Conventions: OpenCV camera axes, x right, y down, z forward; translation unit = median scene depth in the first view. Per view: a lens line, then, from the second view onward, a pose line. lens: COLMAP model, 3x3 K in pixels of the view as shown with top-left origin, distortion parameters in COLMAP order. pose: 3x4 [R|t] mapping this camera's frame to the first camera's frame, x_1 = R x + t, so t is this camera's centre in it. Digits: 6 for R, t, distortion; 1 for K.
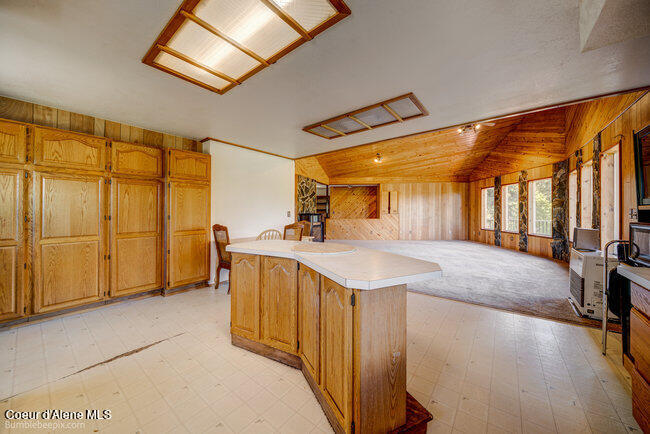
lens RADIAL K [[227.5, 0, 325.6], [0, 227.5, 212.6], [0, 0, 1]] dist [-0.002164, -0.000237]
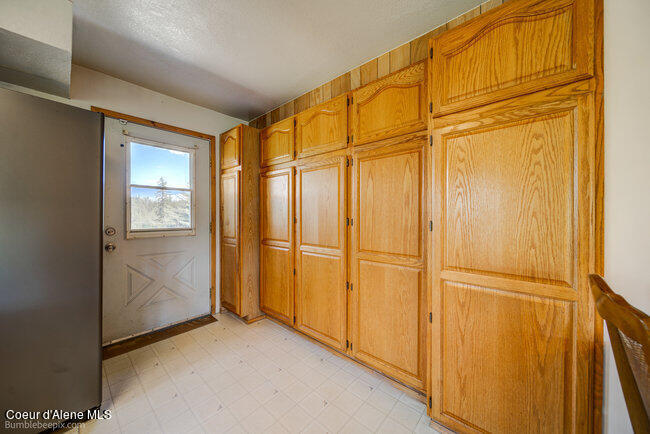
lens RADIAL K [[227.5, 0, 322.4], [0, 227.5, 214.6], [0, 0, 1]] dist [-0.002164, -0.000237]
pose [[-0.068088, 0.004453, -0.997669, -0.127937], [-0.002384, 0.999986, 0.004626, 0.000535], [0.997676, 0.002693, -0.068076, 0.356673]]
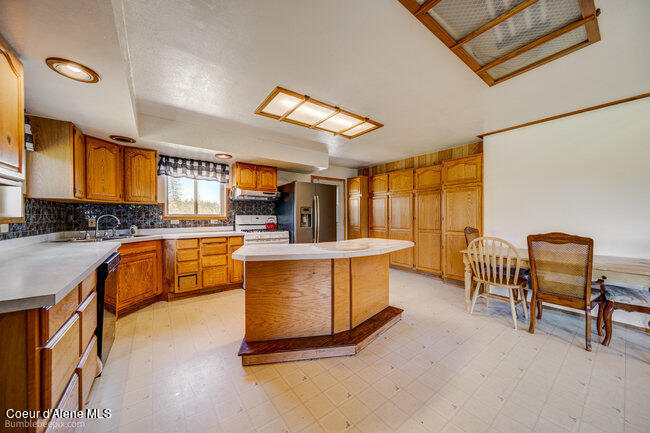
lens RADIAL K [[227.5, 0, 323.8], [0, 227.5, 216.2], [0, 0, 1]] dist [-0.002164, -0.000237]
pose [[-0.263937, -0.000613, -0.964540, 0.270629], [-0.000871, 1.000000, -0.000397, 0.003473], [0.964539, 0.000735, -0.263938, 0.297959]]
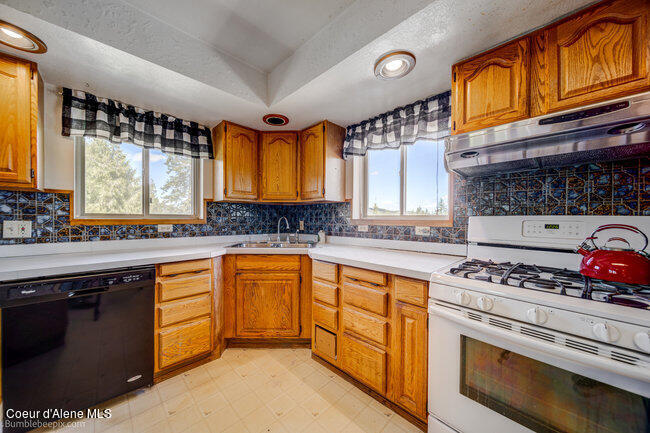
lens RADIAL K [[227.5, 0, 318.1], [0, 227.5, 224.0], [0, 0, 1]] dist [-0.002164, -0.000237]
pose [[-0.989329, -0.004721, 0.145623, -0.085448], [-0.001809, 0.999796, 0.020126, 0.004193], [-0.145688, 0.019648, -0.989135, 0.171130]]
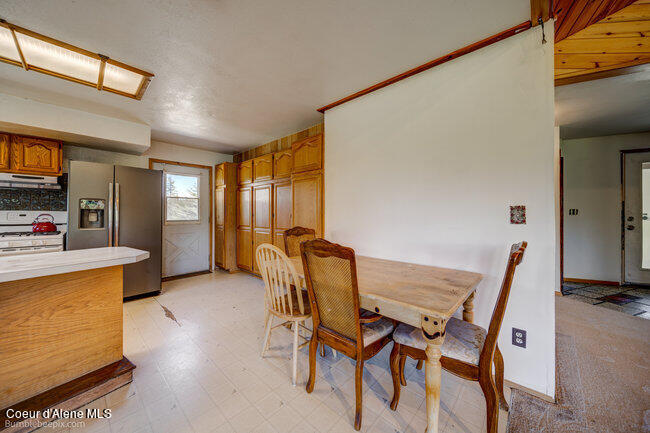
lens RADIAL K [[227.5, 0, 324.5], [0, 227.5, 212.4], [0, 0, 1]] dist [-0.002164, -0.000237]
pose [[-0.085874, -0.001548, -0.996305, 0.104015], [-0.002574, 0.999996, -0.001332, 0.002962], [0.996303, 0.002450, -0.085878, 0.513772]]
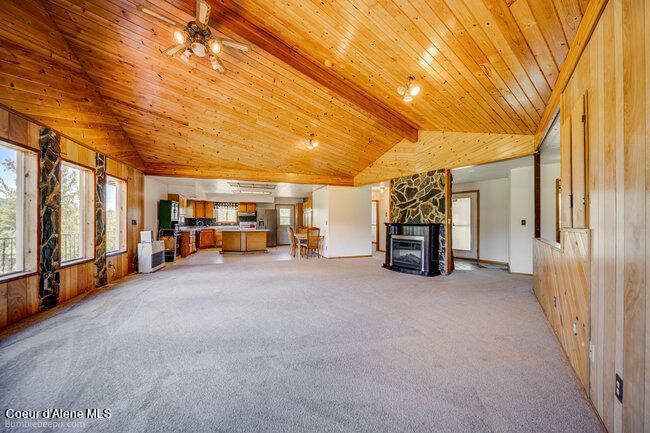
lens RADIAL K [[227.5, 0, 324.4], [0, 227.5, 220.4], [0, 0, 1]] dist [-0.002164, -0.000237]
pose [[-0.556159, -0.005525, -0.831058, 0.709614], [-0.002941, 0.999985, -0.004680, -0.001860], [0.831071, -0.000159, -0.556167, 1.201737]]
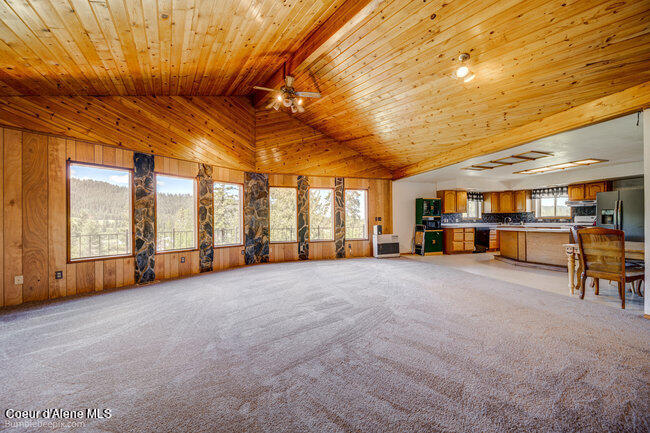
lens RADIAL K [[227.5, 0, 321.3], [0, 227.5, 219.5], [0, 0, 1]] dist [-0.002164, -0.000237]
pose [[-0.817112, 0.010814, 0.576378, 0.108820], [0.012198, 0.999925, -0.001467, 0.003539], [-0.576350, 0.005832, -0.817182, 1.229269]]
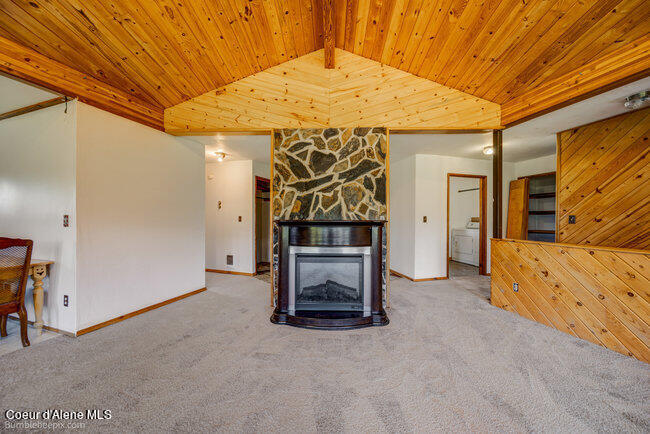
lens RADIAL K [[227.5, 0, 321.8], [0, 227.5, 218.9], [0, 0, 1]] dist [-0.002164, -0.000237]
pose [[0.328148, 0.002406, -0.944623, 0.290683], [-0.005242, 0.999986, 0.000726, -0.000074], [0.944612, 0.004713, 0.328156, 0.889300]]
